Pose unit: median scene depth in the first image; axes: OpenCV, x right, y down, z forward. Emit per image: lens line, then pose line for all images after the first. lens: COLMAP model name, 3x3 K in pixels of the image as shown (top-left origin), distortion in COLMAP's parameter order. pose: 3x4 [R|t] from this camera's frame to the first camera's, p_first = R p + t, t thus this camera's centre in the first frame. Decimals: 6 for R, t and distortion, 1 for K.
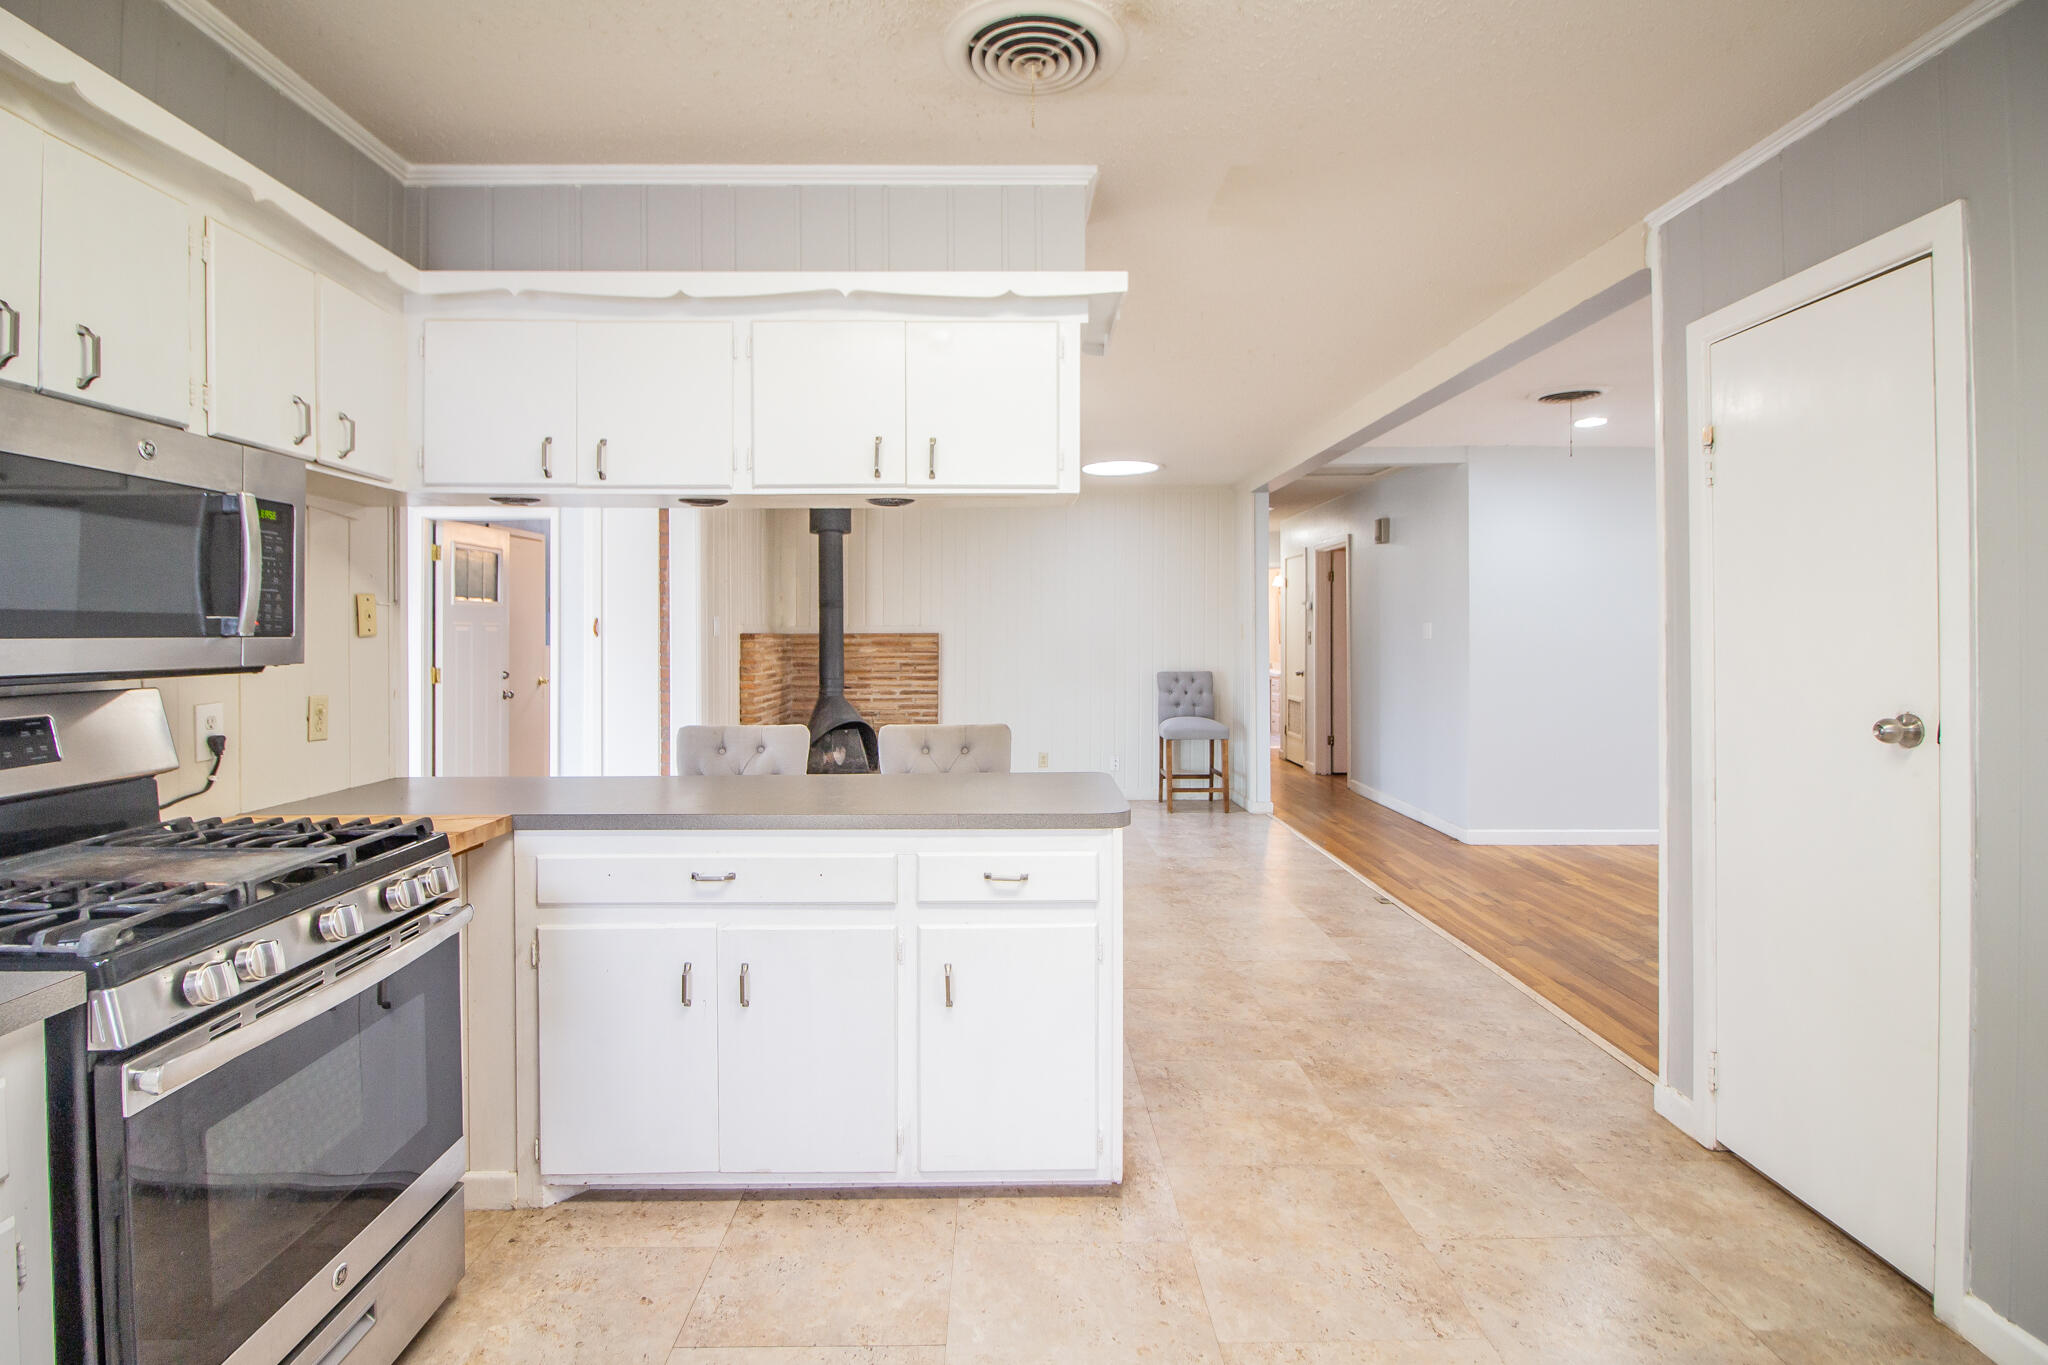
lens RADIAL K [[999.5, 0, 1022.1], [0, 999.5, 633.4], [0, 0, 1]] dist [0.001635, -0.012228]
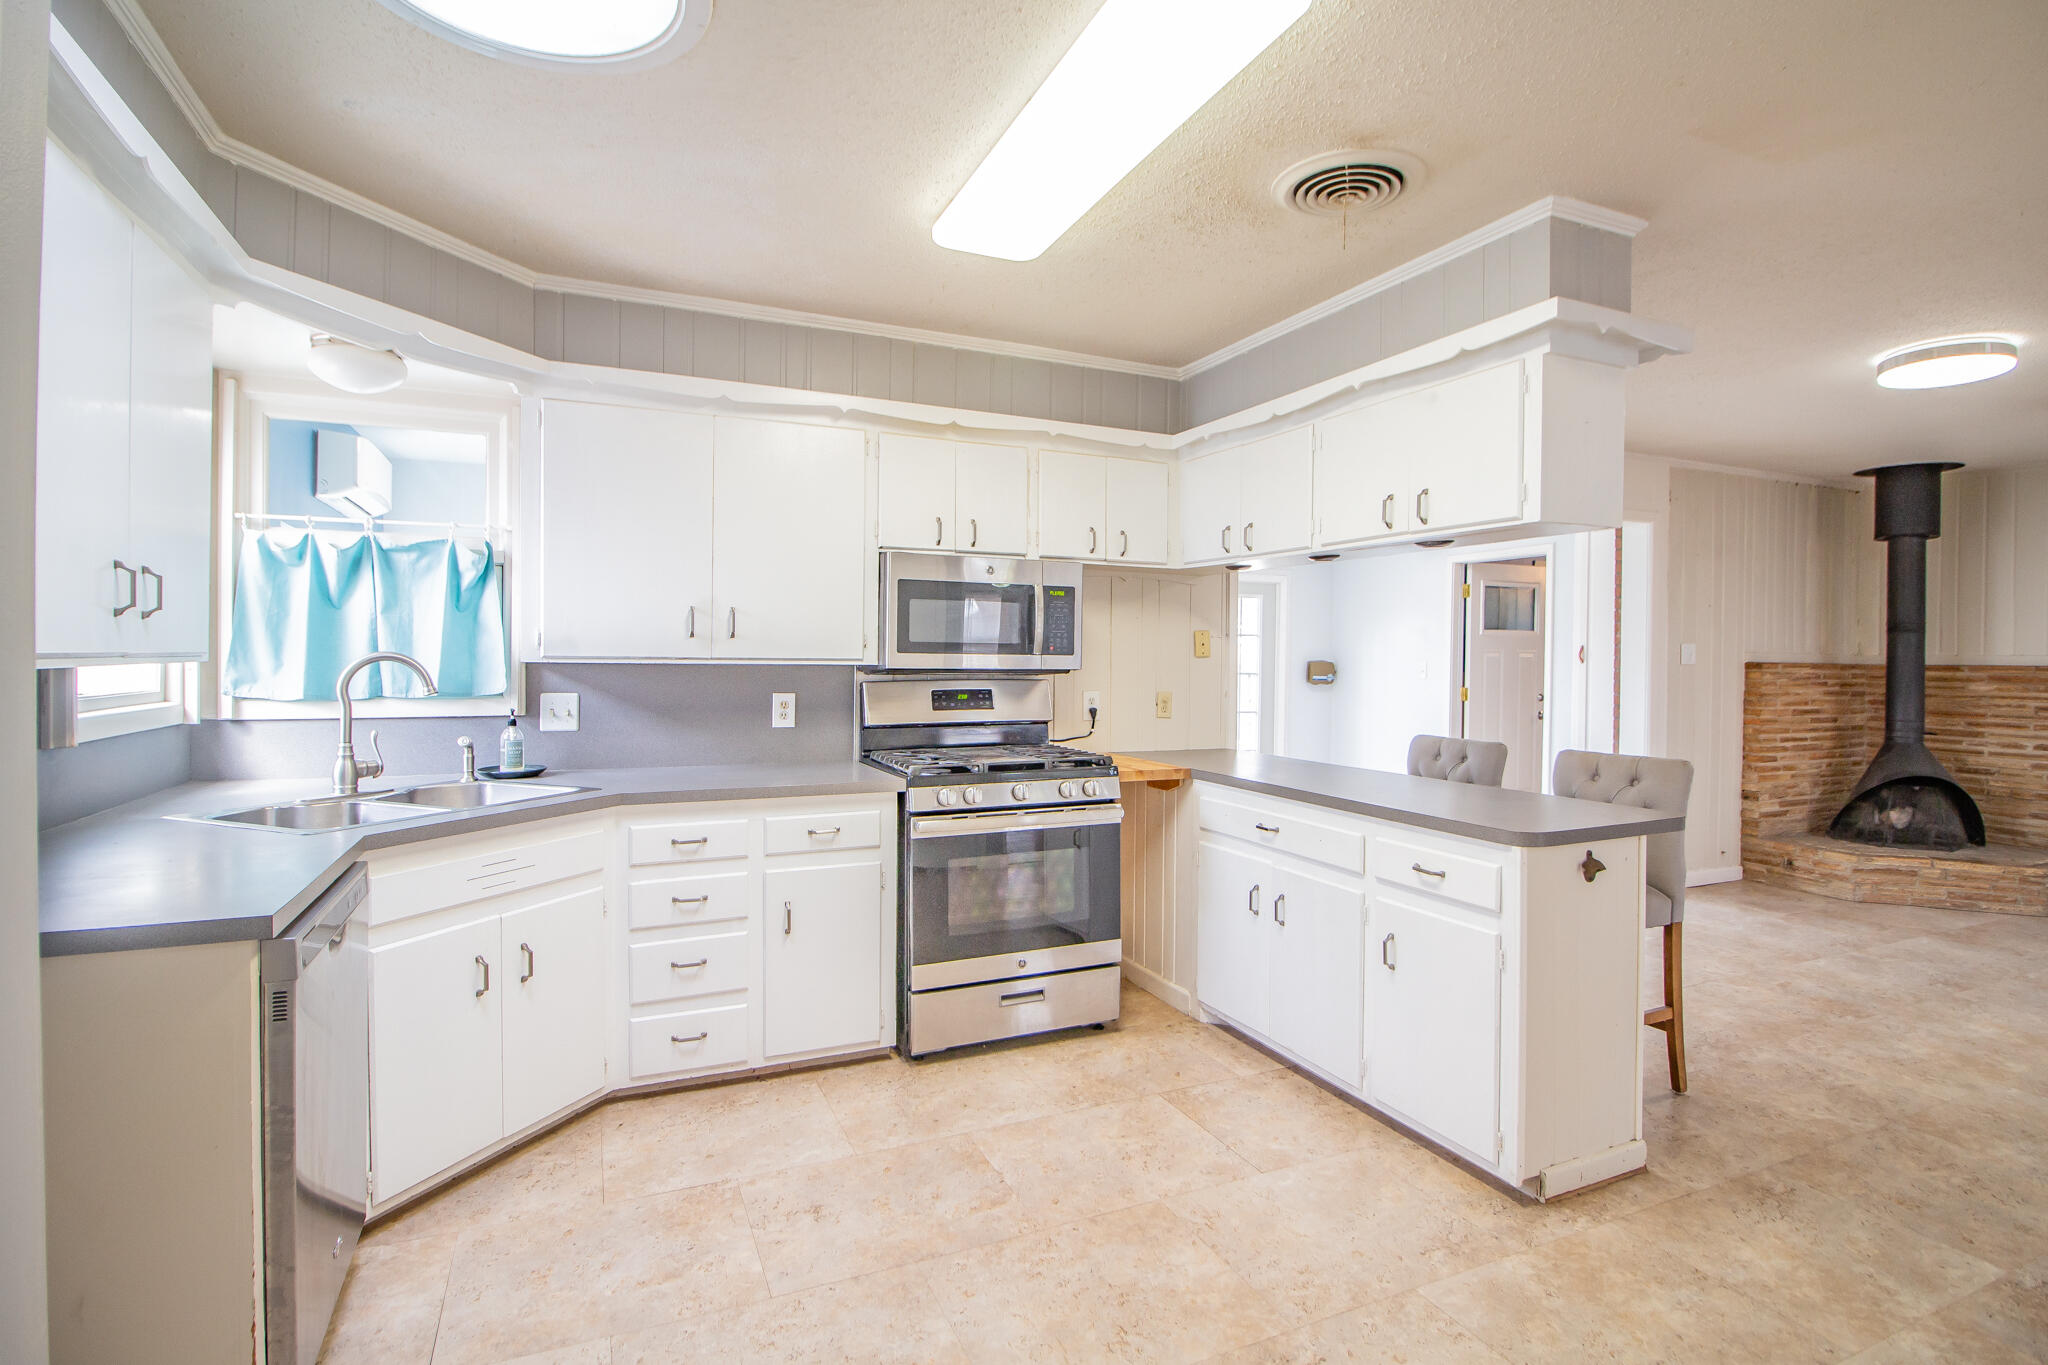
lens RADIAL K [[1006.0, 0, 1022.0], [0, 1006.0, 670.2], [0, 0, 1]] dist [0.001300, -0.013503]
pose [[0.392060, 0.019989, -0.919722, 0.301878], [-0.012543, 0.999787, 0.016383, 0.000508], [0.919854, 0.005113, 0.392228, 0.042089]]
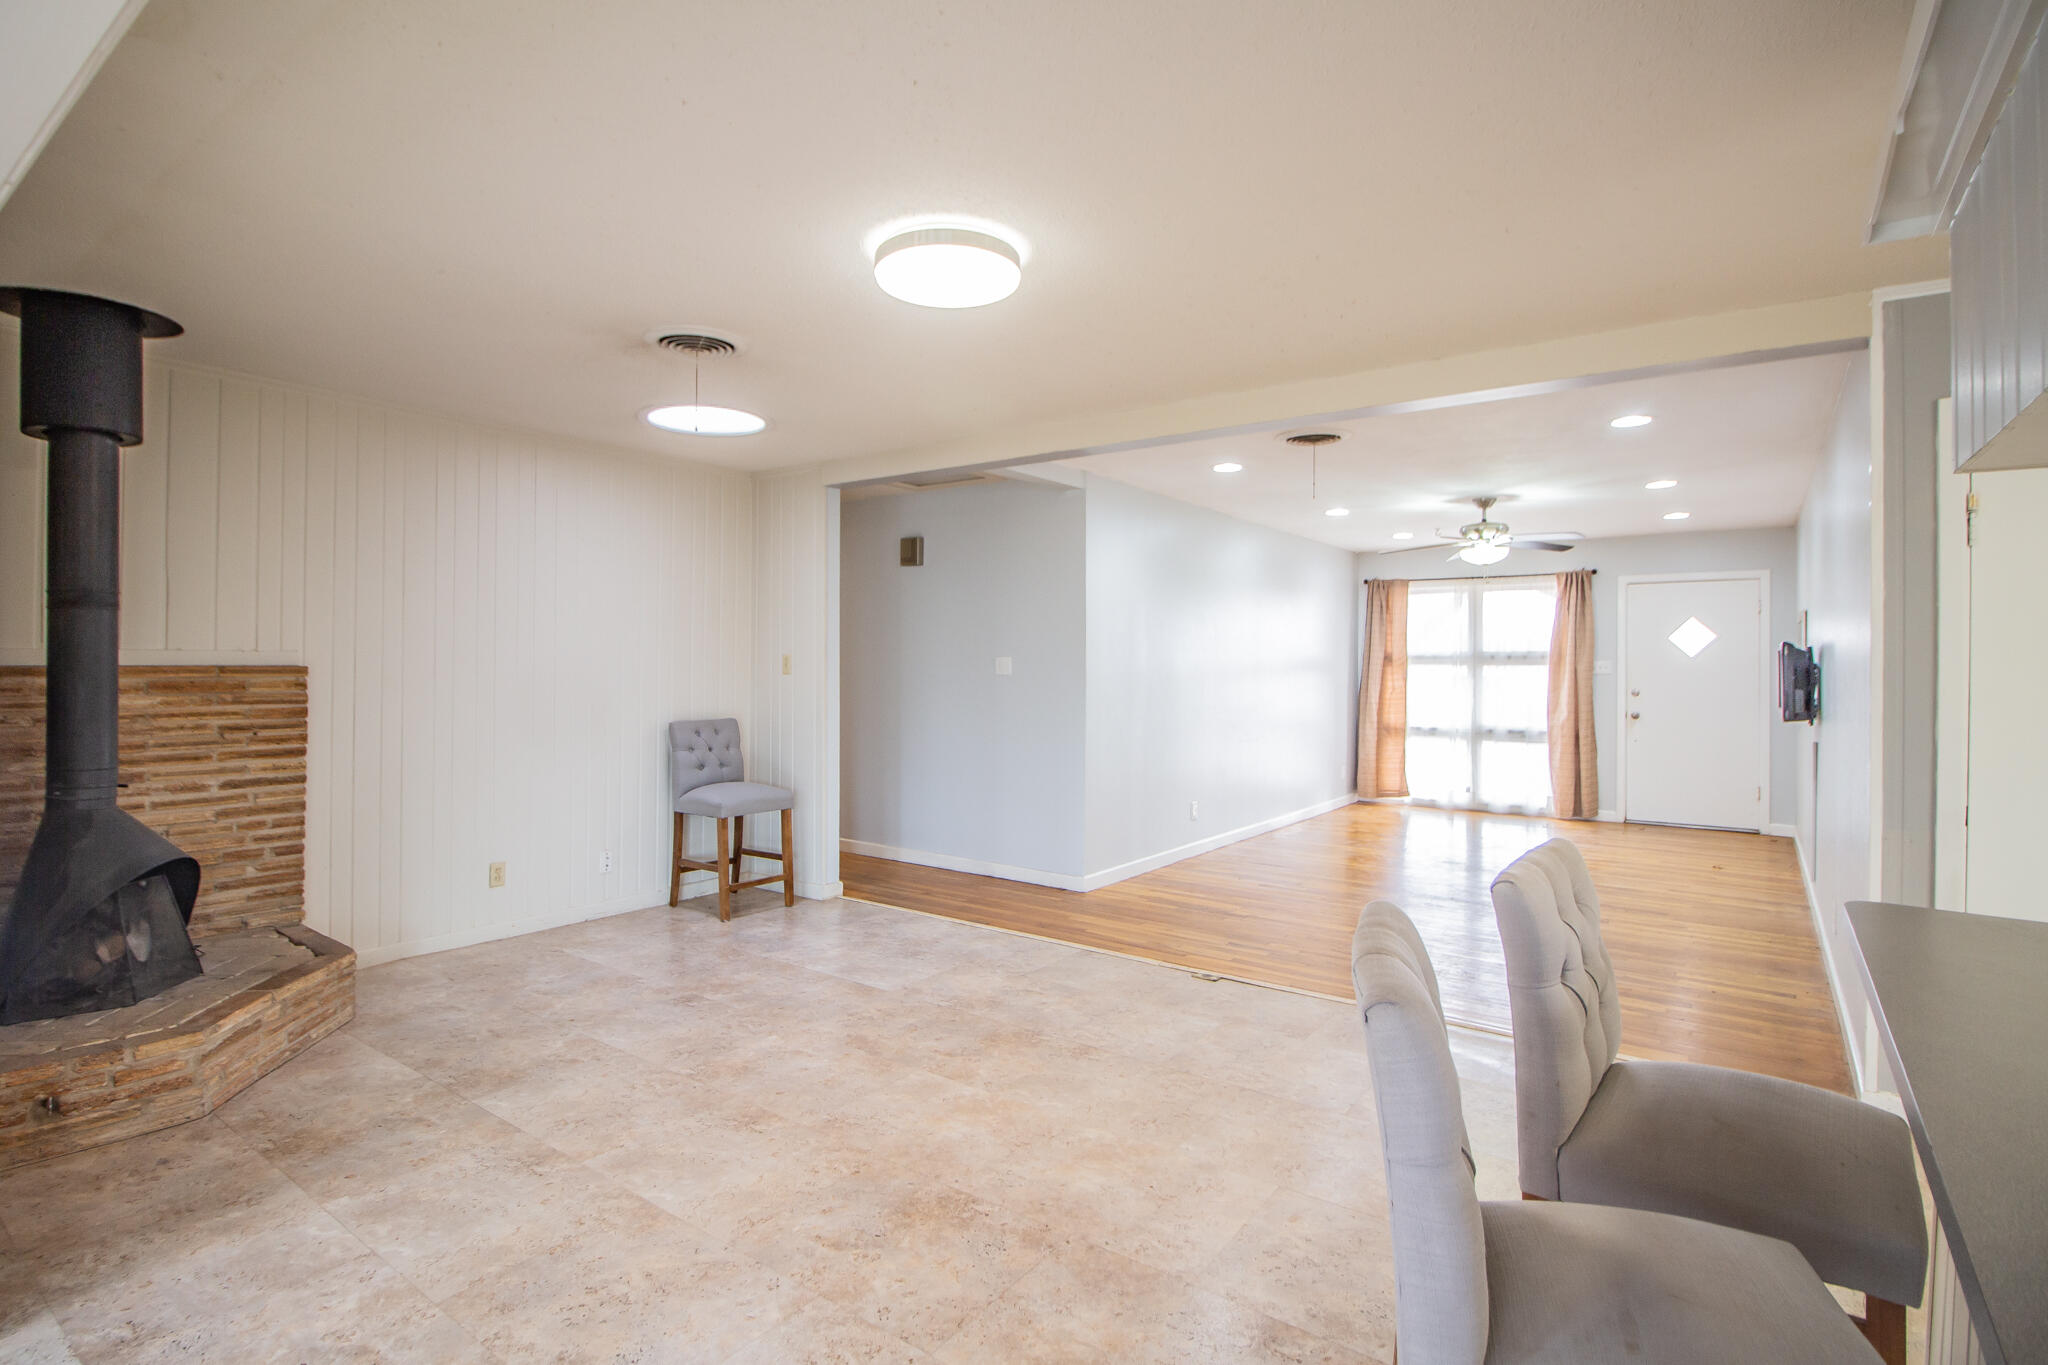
lens RADIAL K [[990.2, 0, 1012.4], [0, 990.2, 652.7], [0, 0, 1]] dist [0.000602, -0.011835]
pose [[0.604198, 0.013404, 0.796722, -0.326709], [-0.005082, 0.999903, -0.012968, -0.002825], [-0.796818, 0.003786, 0.604207, 0.465468]]
